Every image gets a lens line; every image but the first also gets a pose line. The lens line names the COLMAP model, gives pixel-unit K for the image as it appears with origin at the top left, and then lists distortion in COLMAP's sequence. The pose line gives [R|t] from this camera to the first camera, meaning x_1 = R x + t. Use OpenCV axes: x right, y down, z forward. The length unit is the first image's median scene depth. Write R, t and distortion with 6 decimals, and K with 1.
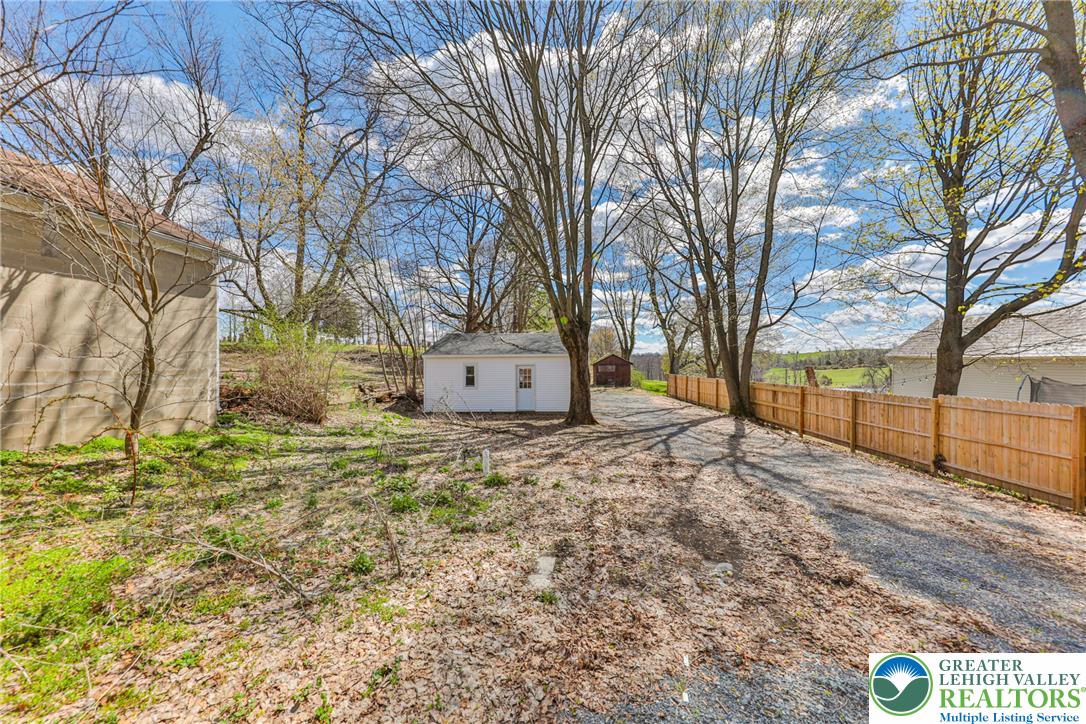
lens RADIAL K [[361.3, 0, 535.7], [0, 361.3, 360.6], [0, 0, 1]] dist [0.002443, 0.000083]
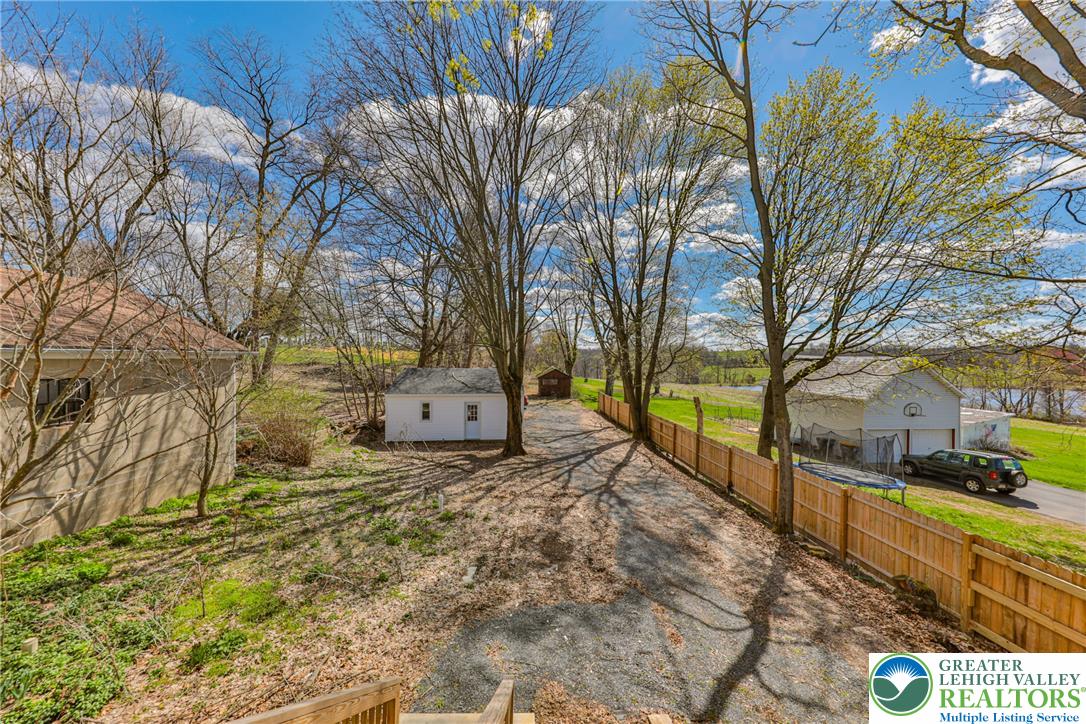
lens RADIAL K [[359.9, 0, 537.5], [0, 359.9, 364.9], [0, 0, 1]] dist [0.002062, -0.000041]
pose [[0.990787, 0.013969, 0.134704, 0.039463], [-0.017930, 0.999441, 0.028233, -0.249667], [-0.134234, -0.030388, 0.990484, -0.389590]]
